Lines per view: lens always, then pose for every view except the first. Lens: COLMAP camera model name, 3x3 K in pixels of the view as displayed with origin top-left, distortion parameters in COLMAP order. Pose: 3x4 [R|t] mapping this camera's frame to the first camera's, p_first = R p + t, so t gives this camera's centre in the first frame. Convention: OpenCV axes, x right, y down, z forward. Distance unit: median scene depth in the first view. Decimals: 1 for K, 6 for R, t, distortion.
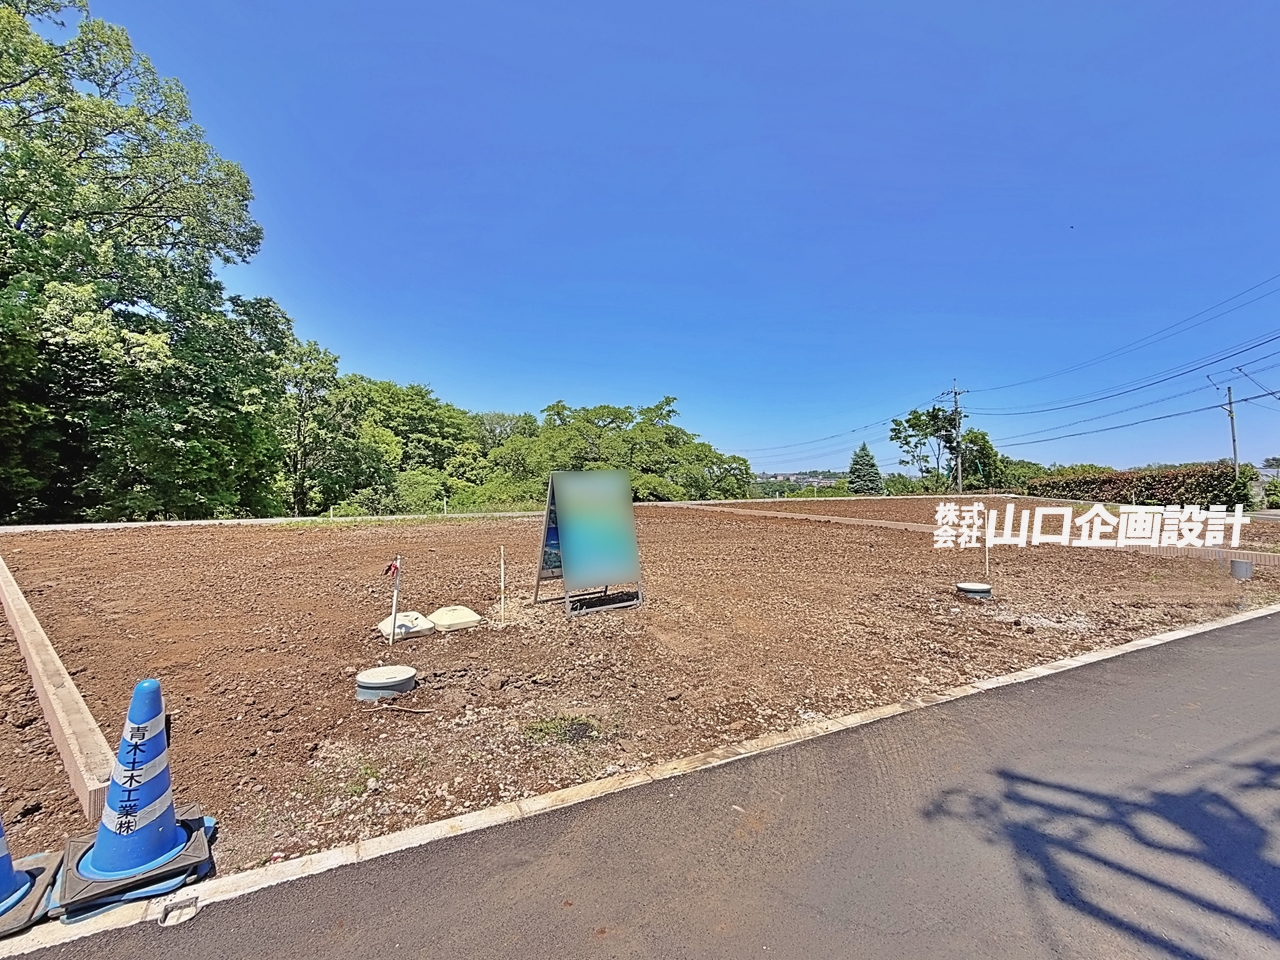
lens RADIAL K [[589.8, 0, 636.4], [0, 589.8, 486.9], [0, 0, 1]] dist [-0.000775, -0.000097]
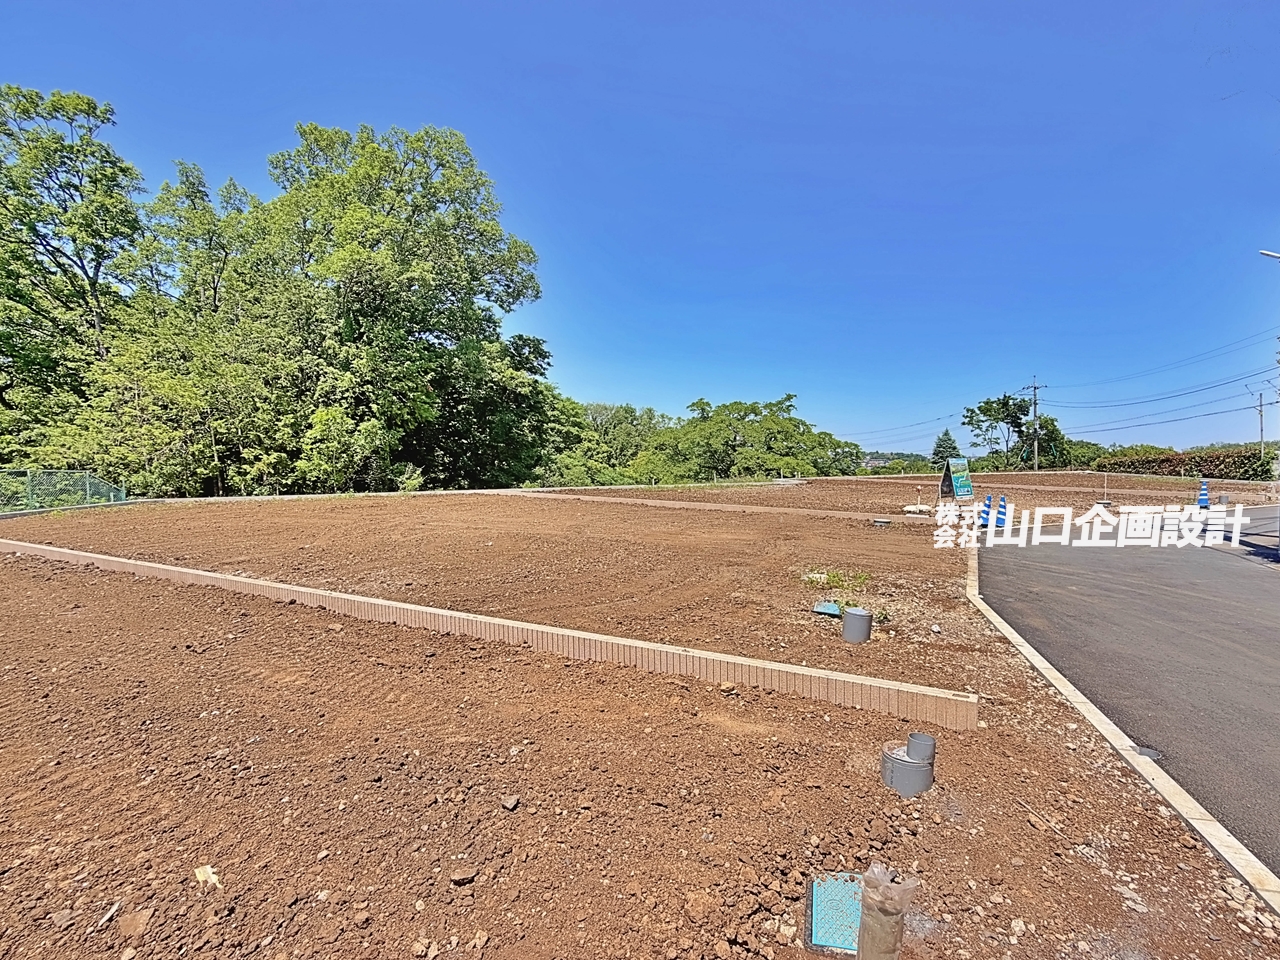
lens RADIAL K [[589.8, 0, 629.8], [0, 589.8, 469.2], [0, 0, 1]] dist [-0.000775, -0.000097]
pose [[0.997390, -0.003257, -0.072128, -0.194985], [0.003193, 0.999994, -0.001014, 0.003889], [0.072131, 0.000782, 0.997395, -0.251719]]
